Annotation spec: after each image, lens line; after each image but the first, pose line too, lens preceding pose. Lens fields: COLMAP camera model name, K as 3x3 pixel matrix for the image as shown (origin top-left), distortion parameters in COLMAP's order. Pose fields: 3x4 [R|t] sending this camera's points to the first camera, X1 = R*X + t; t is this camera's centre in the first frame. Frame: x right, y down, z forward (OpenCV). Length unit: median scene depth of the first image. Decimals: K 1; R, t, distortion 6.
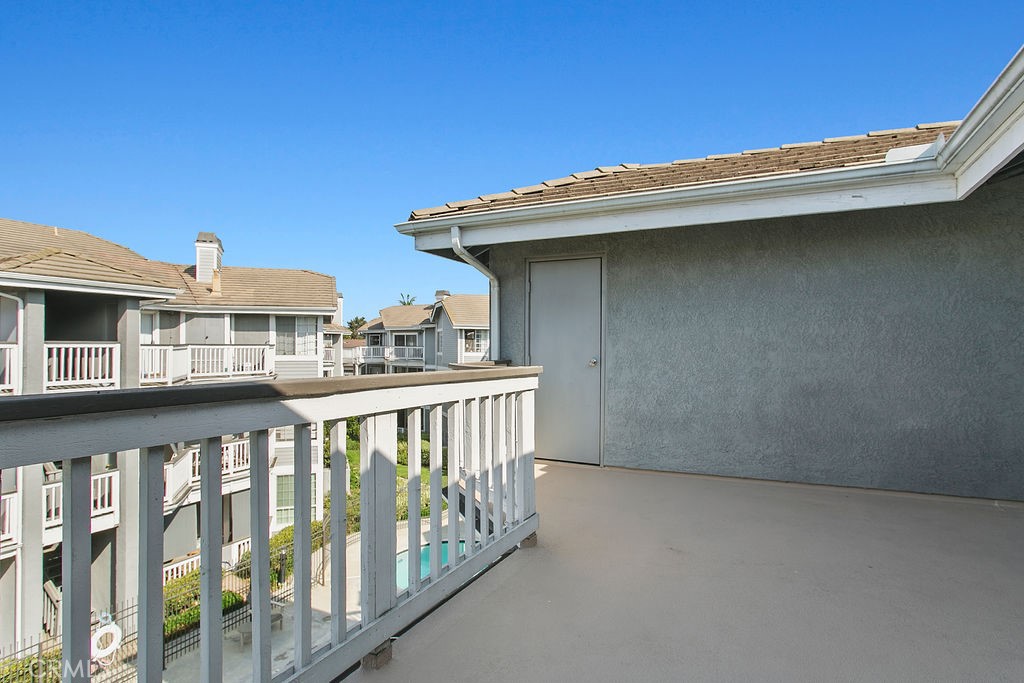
lens RADIAL K [[546.8, 0, 507.1], [0, 546.8, 350.2], [0, 0, 1]] dist [-0.005366, 0.001002]
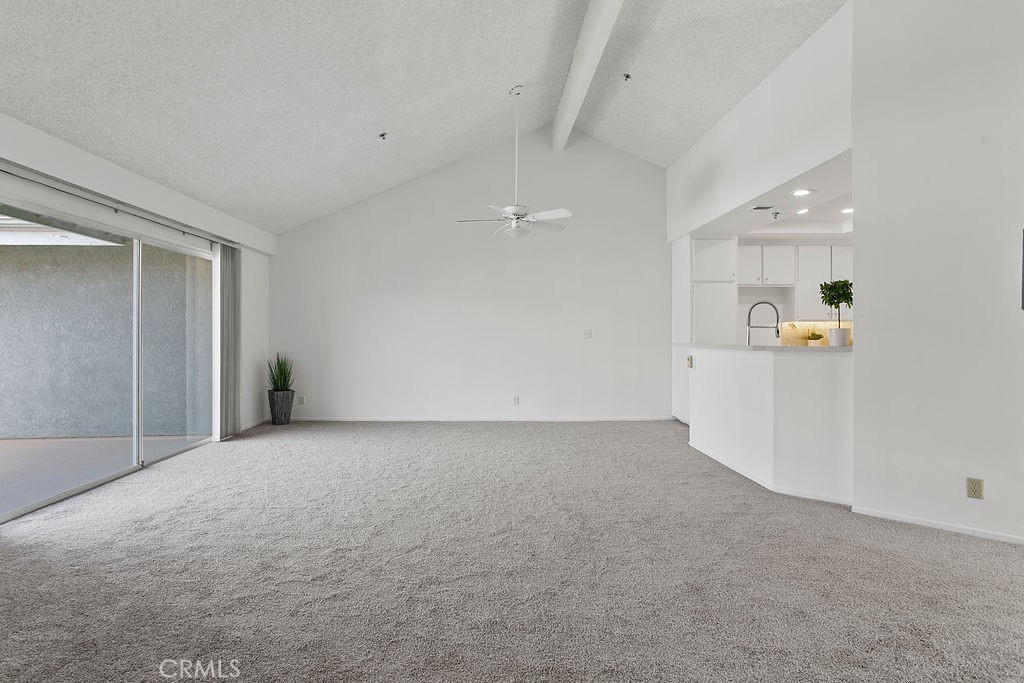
lens RADIAL K [[530.1, 0, 507.1], [0, 530.1, 333.6], [0, 0, 1]] dist [0.001416, 0.001120]
pose [[0.883523, -0.002794, 0.468379, 0.265093], [0.004783, 0.999984, -0.003058, -0.002645], [-0.468363, 0.004942, 0.883522, -0.210909]]
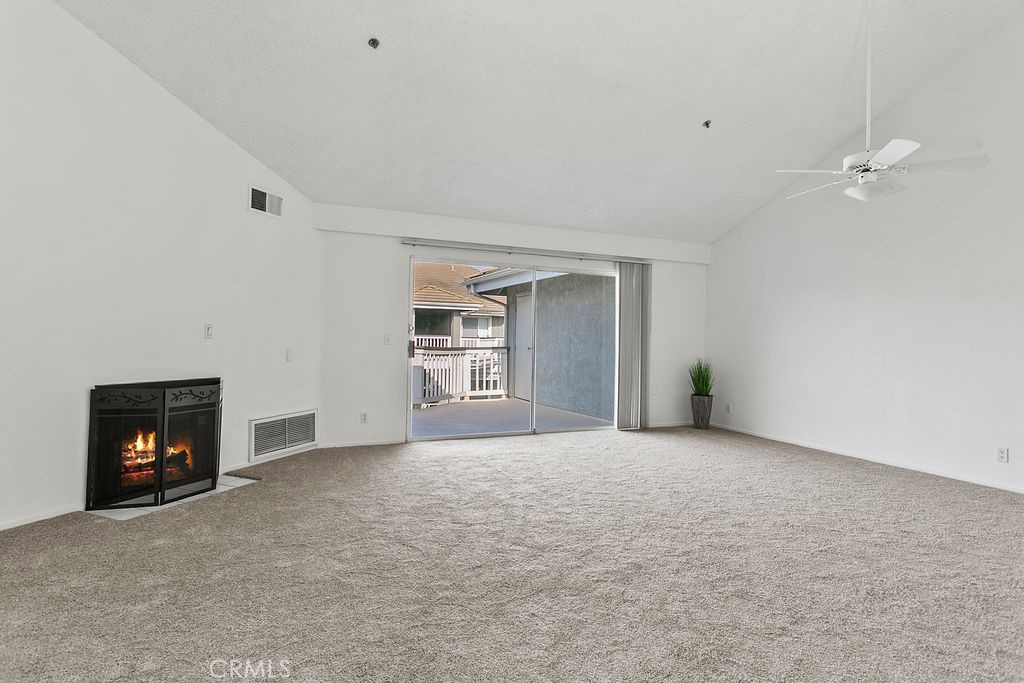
lens RADIAL K [[530.1, 0, 510.5], [0, 530.1, 331.9], [0, 0, 1]] dist [0.001416, 0.001120]
pose [[0.773756, 0.001880, -0.633481, 0.474502], [-0.016333, 0.999722, -0.016983, -0.001085], [0.633273, 0.023487, 0.773572, -0.184013]]
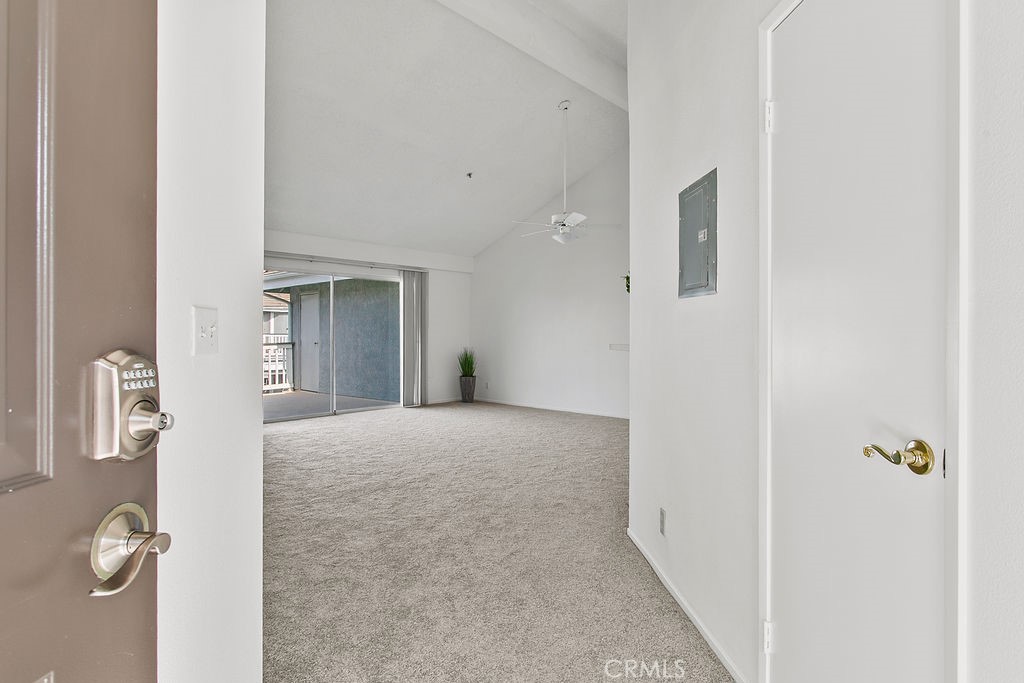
lens RADIAL K [[530.1, 0, 512.8], [0, 530.1, 335.7], [0, 0, 1]] dist [0.001416, 0.001120]
pose [[0.968315, -0.003064, -0.249715, 0.508475], [0.002795, 0.999995, -0.001433, -0.000674], [0.249718, 0.000689, 0.968318, -0.283397]]
